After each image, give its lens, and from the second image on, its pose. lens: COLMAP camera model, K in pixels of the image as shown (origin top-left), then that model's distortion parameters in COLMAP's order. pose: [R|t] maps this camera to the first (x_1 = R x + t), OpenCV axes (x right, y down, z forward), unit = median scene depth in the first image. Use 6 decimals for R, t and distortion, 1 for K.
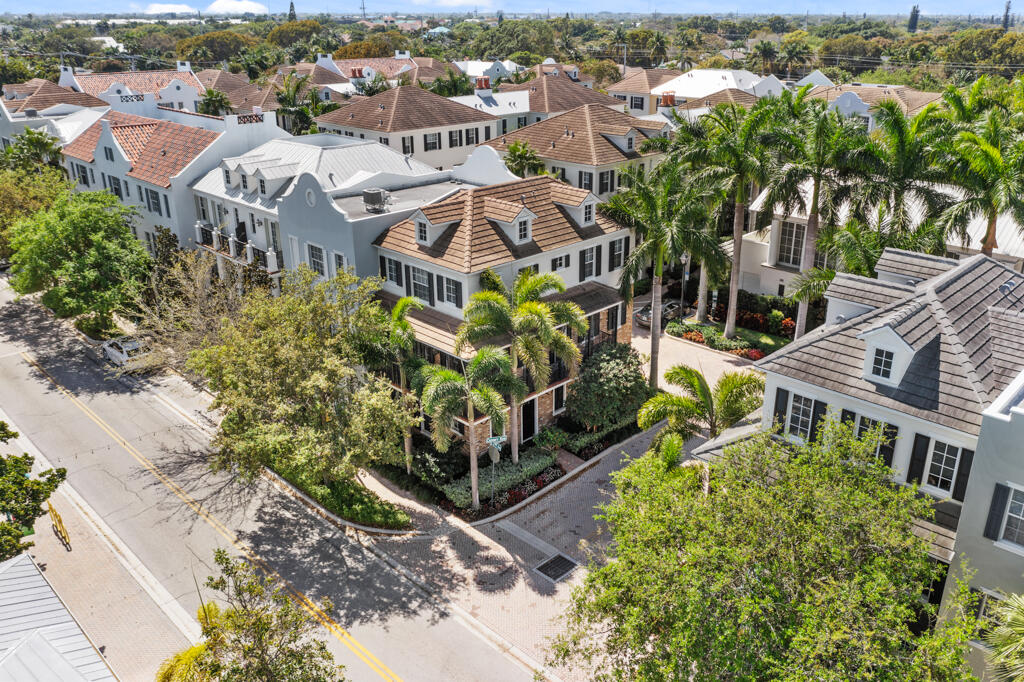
lens RADIAL K [[793.7, 0, 549.4], [0, 793.7, 338.9], [0, 0, 1]] dist [-0.026315, -0.003078]
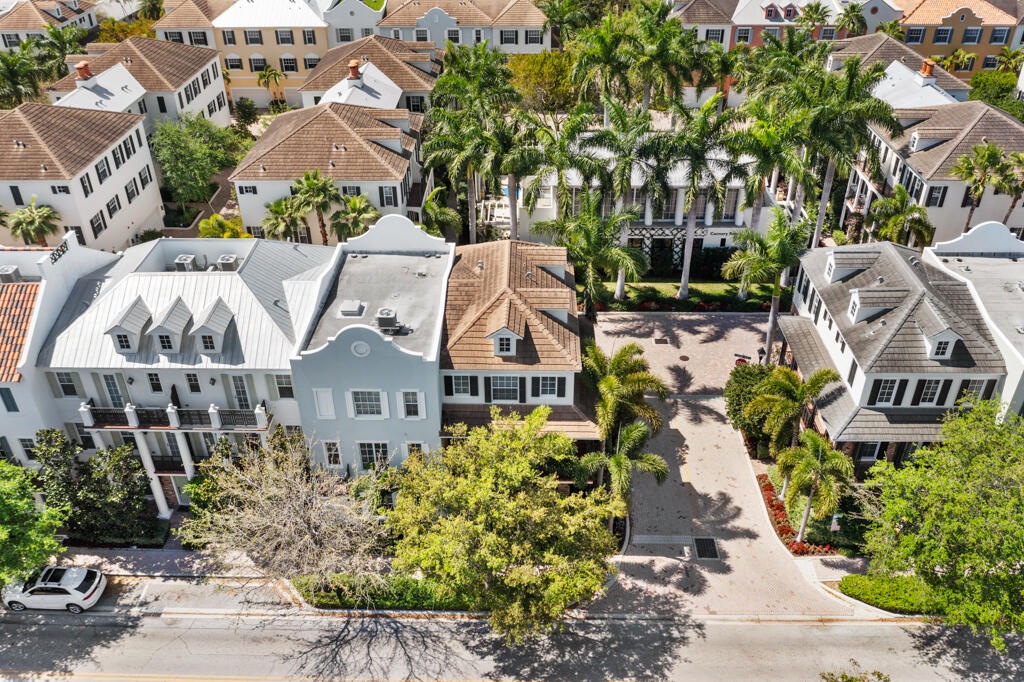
lens RADIAL K [[799.1, 0, 512.0], [0, 799.1, 341.0], [0, 0, 1]] dist [-0.013383, -0.007541]
pose [[0.745787, -0.383257, 0.544900, -0.753570], [0.262577, 0.920837, 0.288293, -0.457748], [-0.612254, -0.071927, 0.787383, 0.154375]]
